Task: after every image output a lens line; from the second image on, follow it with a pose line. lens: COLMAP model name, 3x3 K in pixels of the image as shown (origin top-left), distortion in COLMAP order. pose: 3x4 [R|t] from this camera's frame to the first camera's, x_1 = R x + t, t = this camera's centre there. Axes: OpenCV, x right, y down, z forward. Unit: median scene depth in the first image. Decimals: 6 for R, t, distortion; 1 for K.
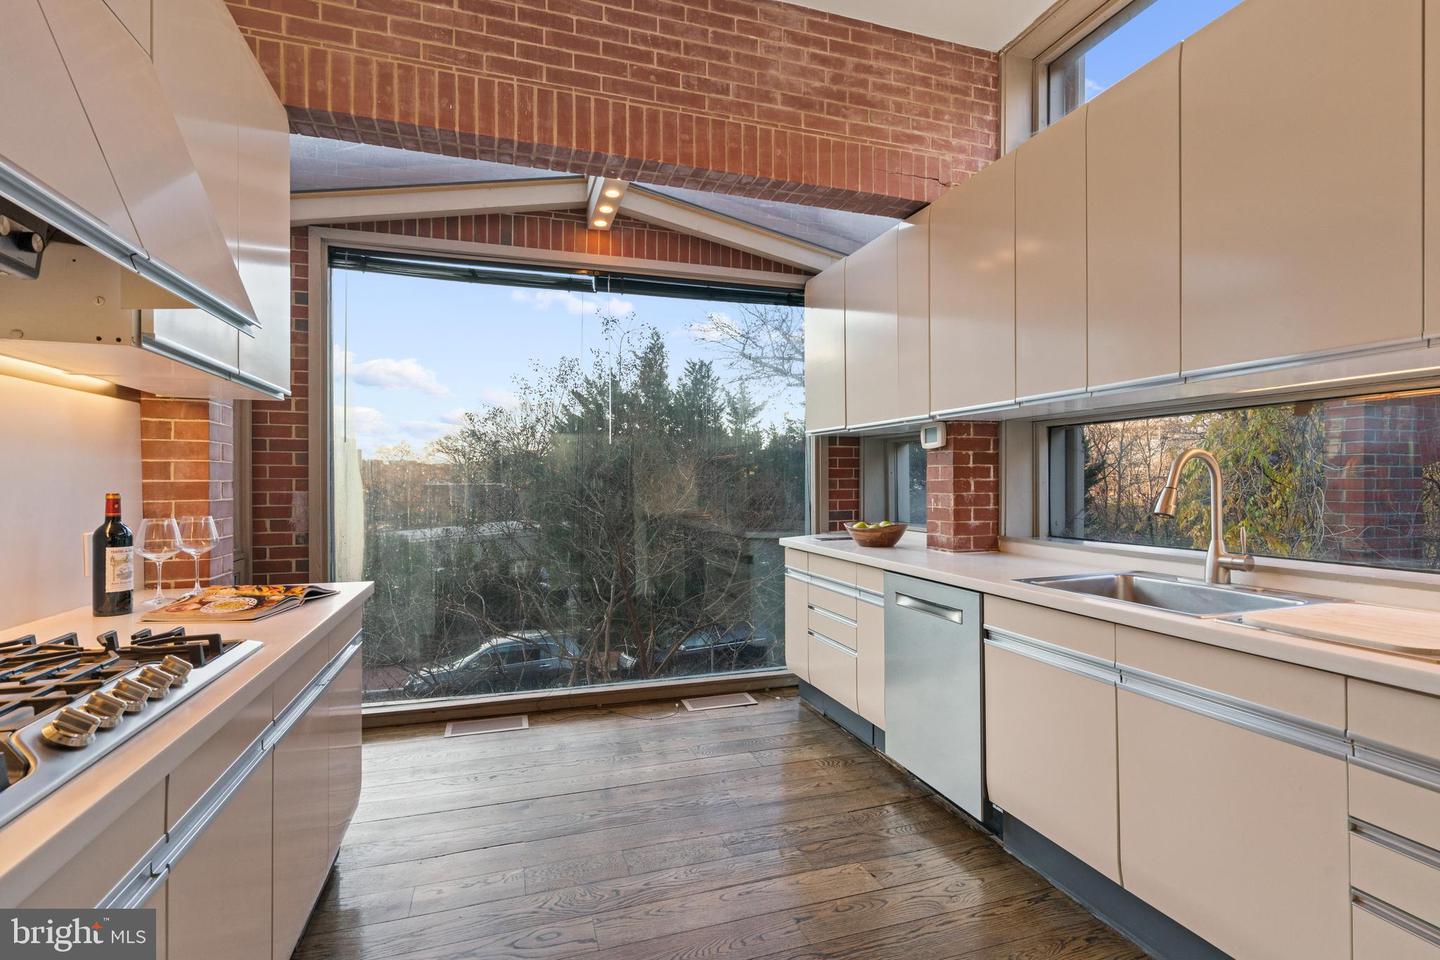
lens RADIAL K [[664.3, 0, 712.4], [0, 664.3, 476.4], [0, 0, 1]] dist [-0.003959, -0.000317]
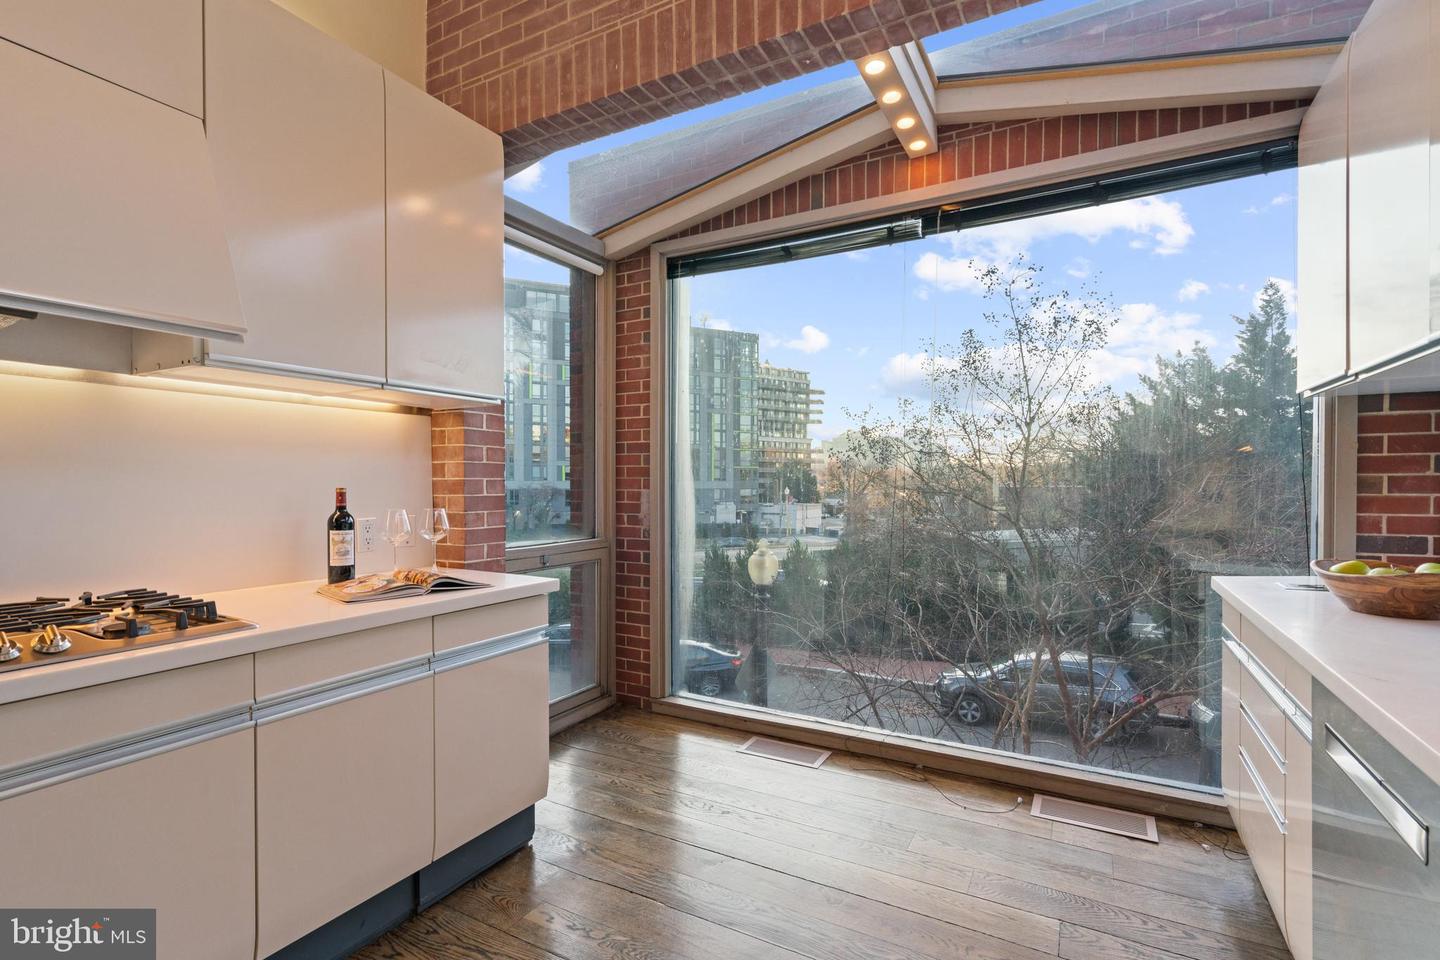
lens RADIAL K [[664.3, 0, 723.3], [0, 664.3, 490.5], [0, 0, 1]] dist [-0.003959, -0.000317]
pose [[0.690161, 0.008424, -0.723607, 0.237470], [0.004472, 0.999863, 0.015905, 0.006414], [0.723642, -0.014213, 0.690029, 0.301505]]
